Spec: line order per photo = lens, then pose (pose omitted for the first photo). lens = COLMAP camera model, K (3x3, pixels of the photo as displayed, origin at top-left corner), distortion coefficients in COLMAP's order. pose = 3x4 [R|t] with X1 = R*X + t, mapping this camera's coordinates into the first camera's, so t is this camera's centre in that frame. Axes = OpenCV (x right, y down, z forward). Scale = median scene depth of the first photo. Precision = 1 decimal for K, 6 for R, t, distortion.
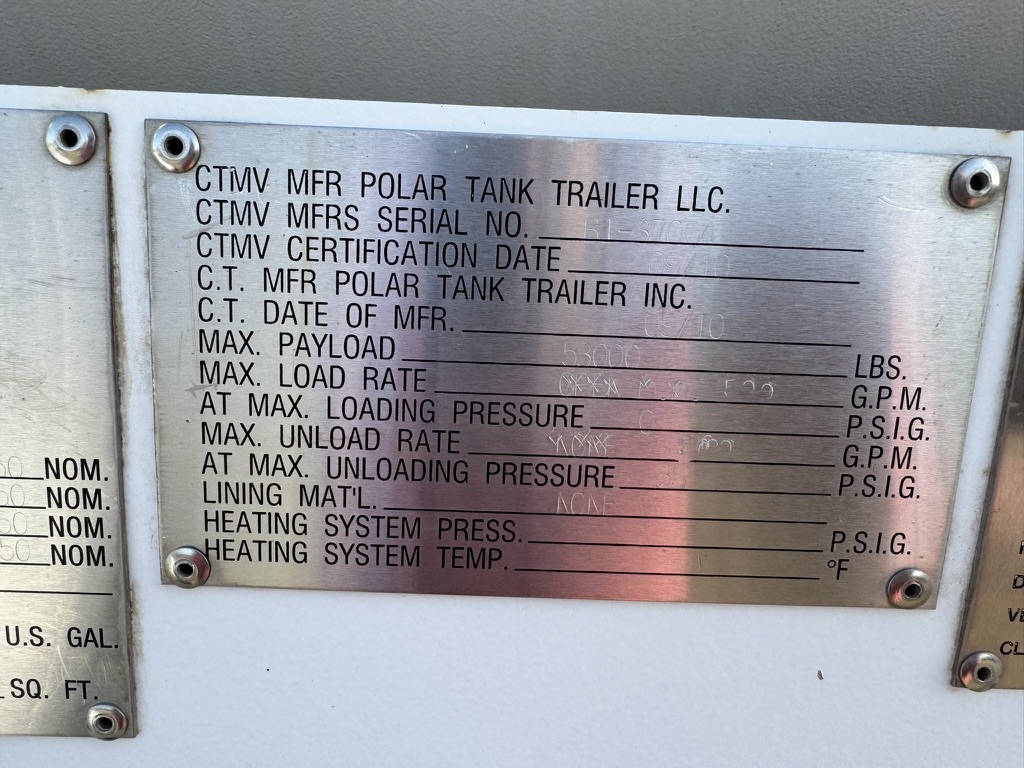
lens RADIAL K [[703.3, 0, 512.0], [0, 703.3, 384.0], [0, 0, 1]] dist [-0.004241, -0.004536]
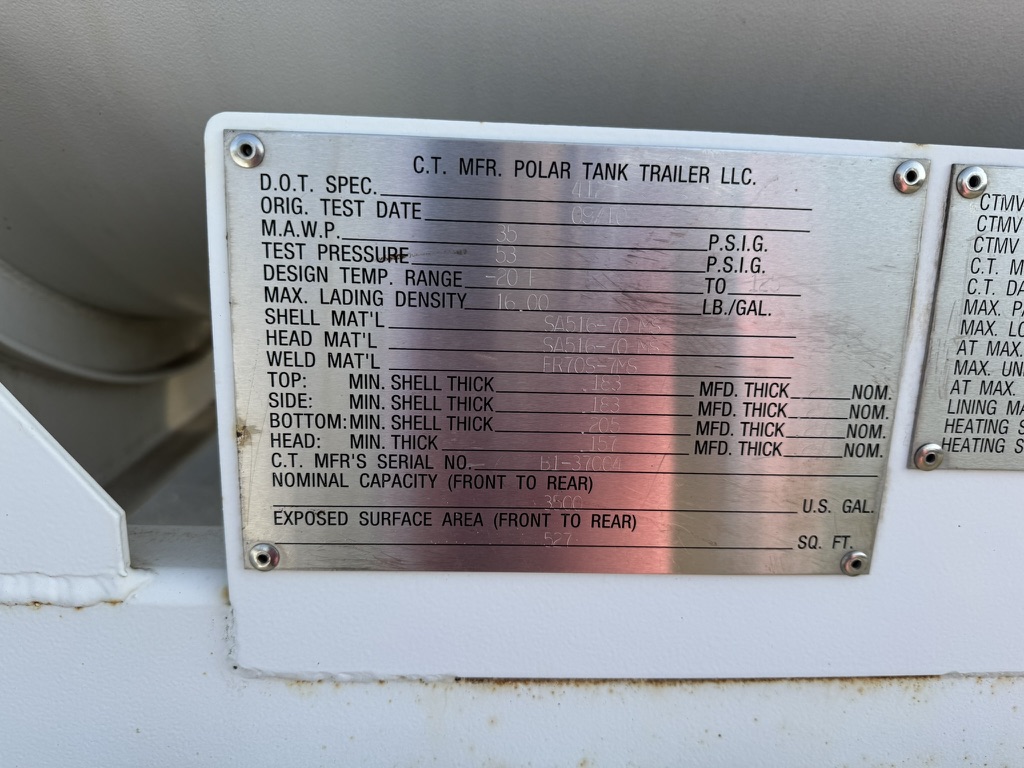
lens RADIAL K [[706.7, 0, 482.9], [0, 706.7, 381.8], [0, 0, 1]] dist [0.033110, -0.063688]
pose [[0.999351, -0.014491, 0.032978, -1.479891], [0.013495, 0.999452, 0.030219, 0.039827], [-0.033398, -0.029754, 0.998999, -0.493725]]
